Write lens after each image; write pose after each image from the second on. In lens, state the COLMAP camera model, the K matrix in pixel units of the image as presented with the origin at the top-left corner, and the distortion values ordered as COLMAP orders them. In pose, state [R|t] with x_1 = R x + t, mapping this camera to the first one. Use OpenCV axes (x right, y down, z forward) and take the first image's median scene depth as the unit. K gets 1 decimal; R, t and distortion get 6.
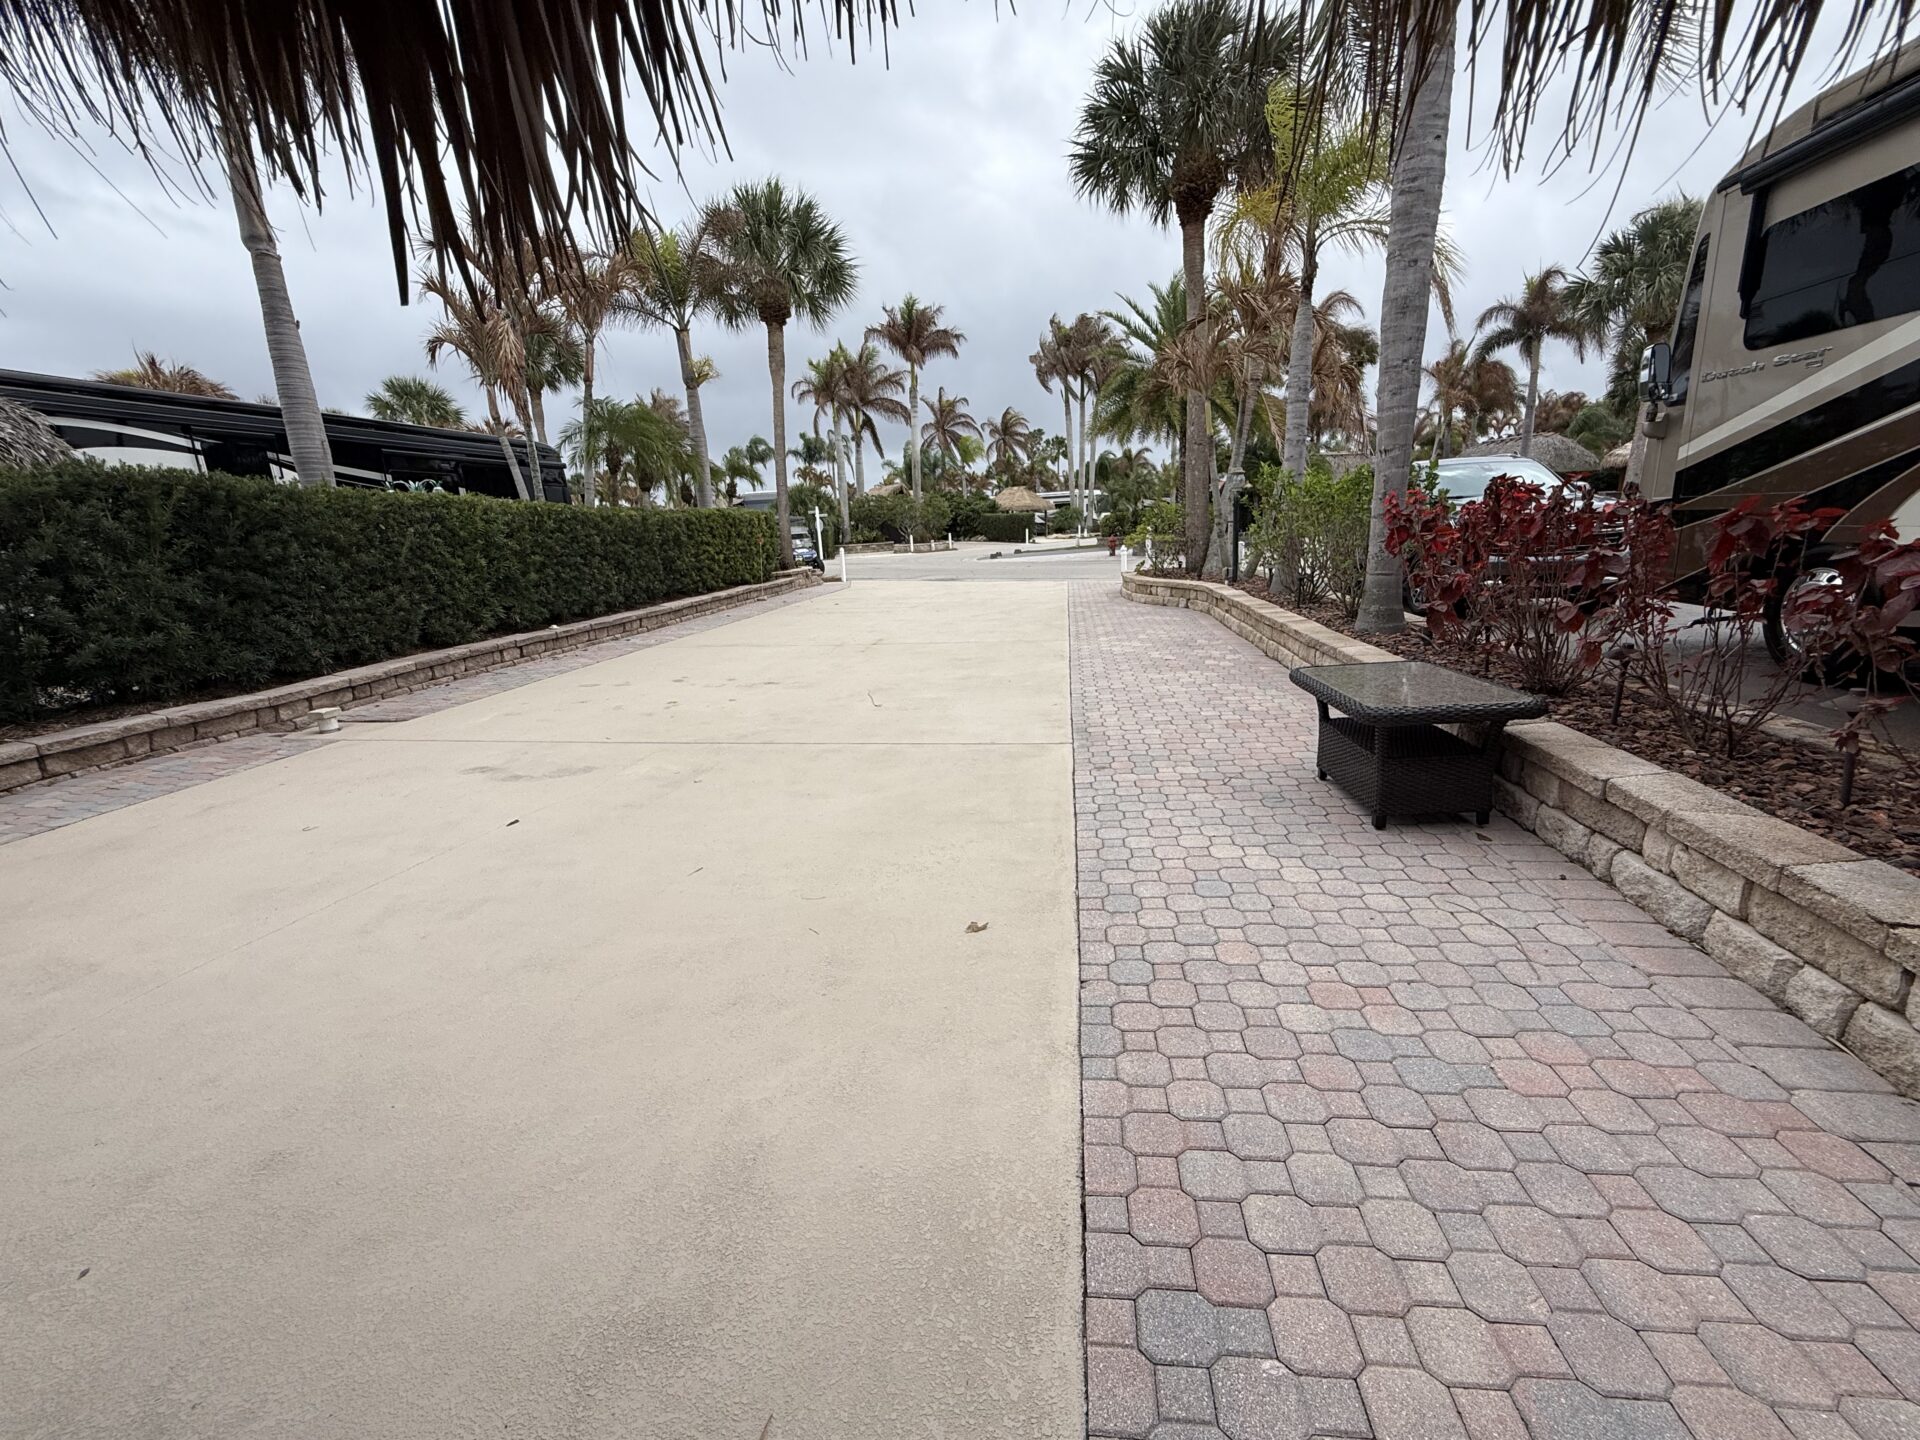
lens RADIAL K [[787.4, 0, 960.0], [0, 787.4, 723.7], [0, 0, 1]] dist [0.004424, 0.000179]
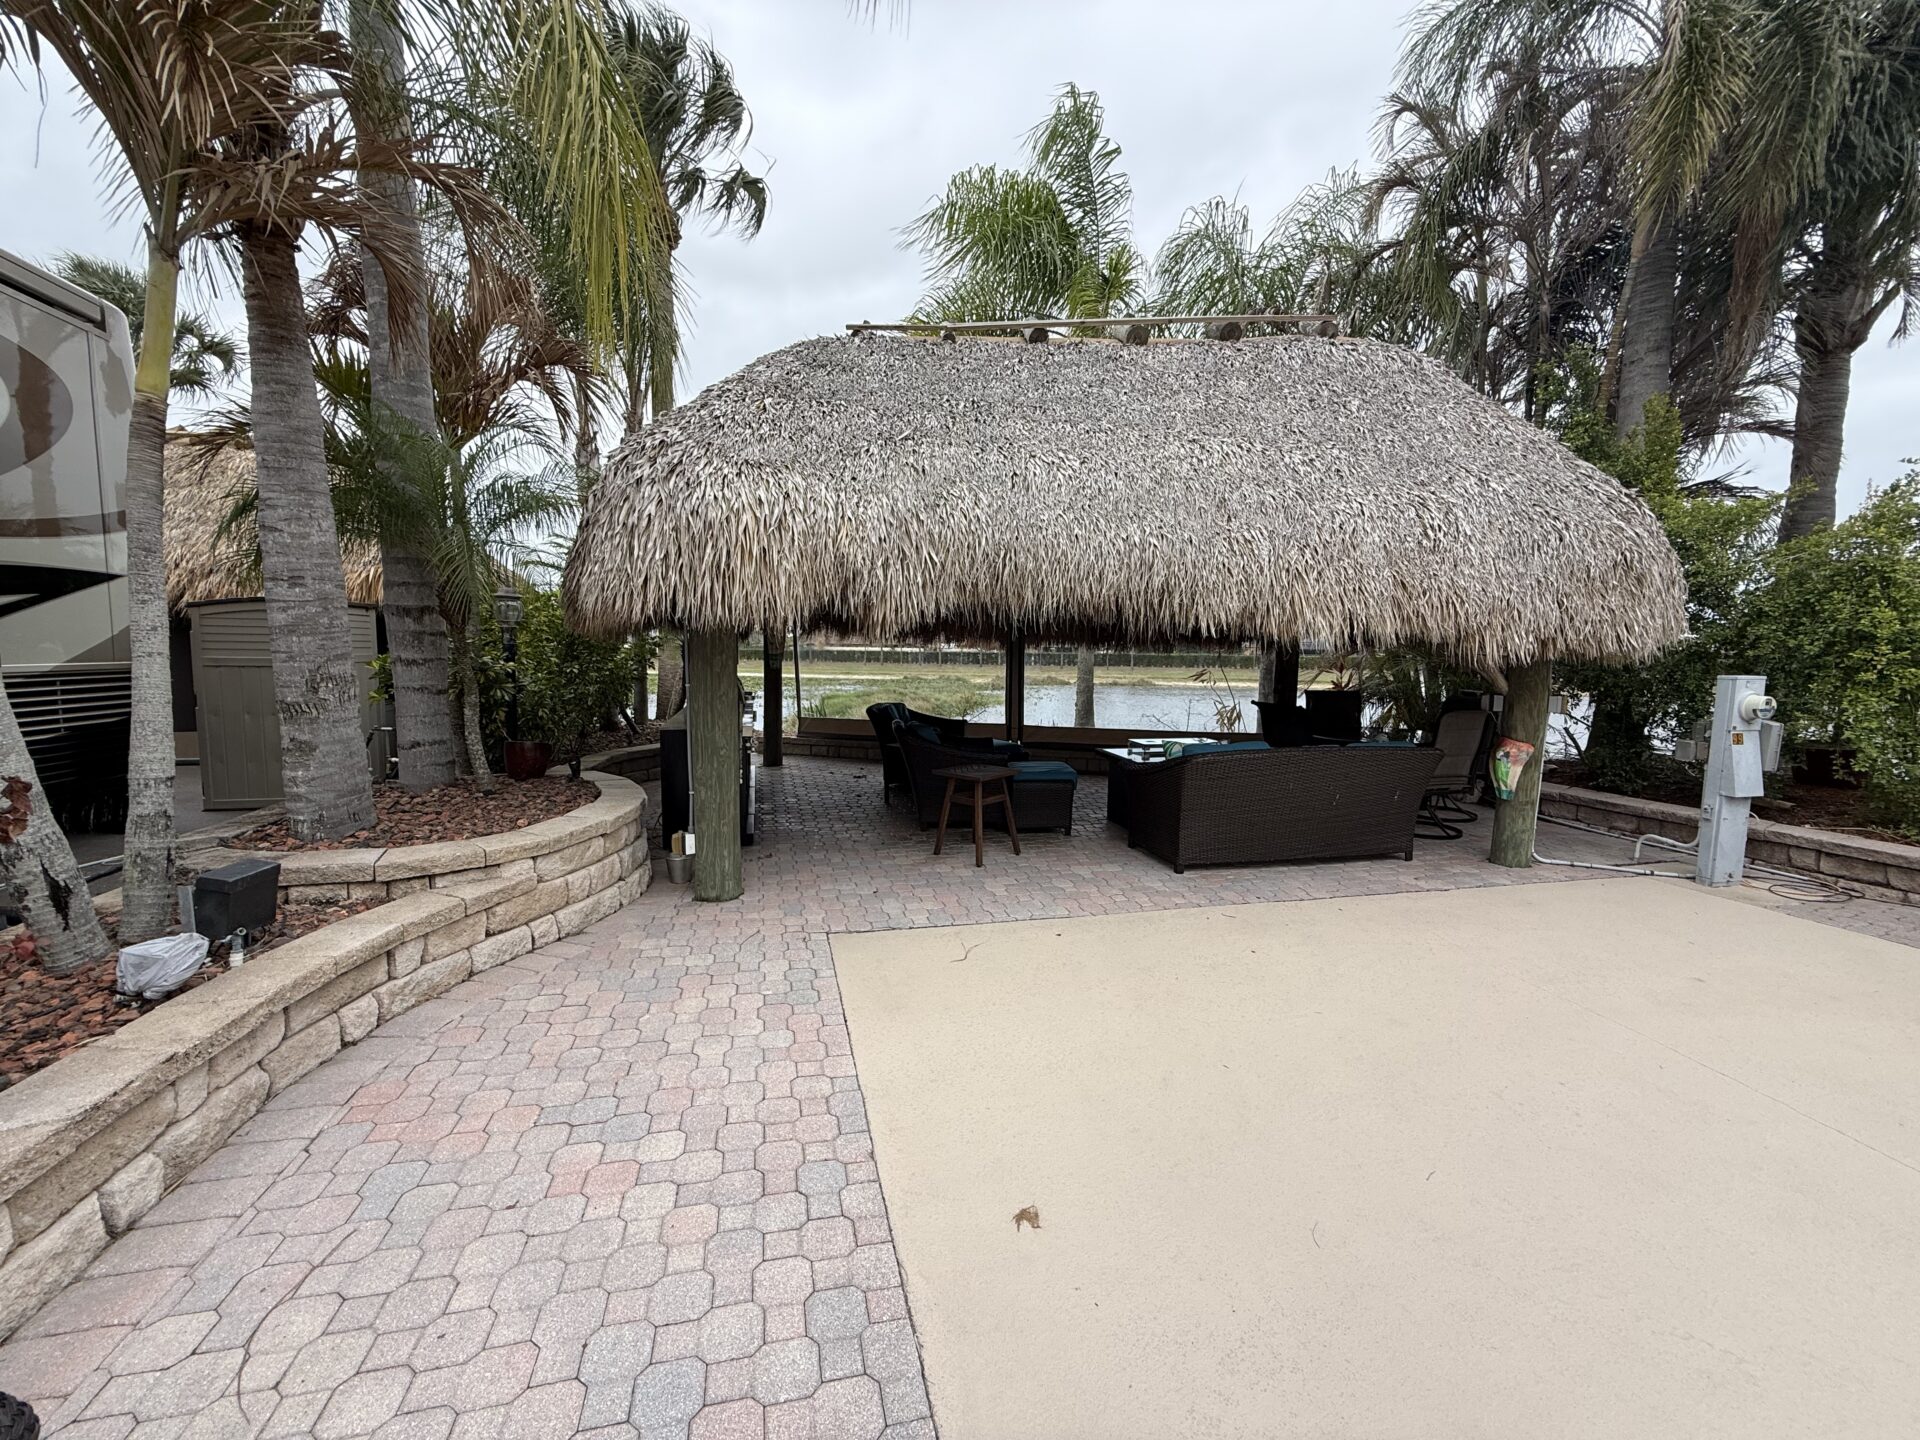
lens RADIAL K [[787.4, 0, 960.7], [0, 787.4, 722.2], [0, 0, 1]] dist [0.004424, 0.000179]
pose [[-0.926933, 0.071597, -0.368332, 0.332032], [-0.060395, 0.940360, 0.334777, -0.443348], [0.370334, 0.332561, -0.867327, 1.517322]]
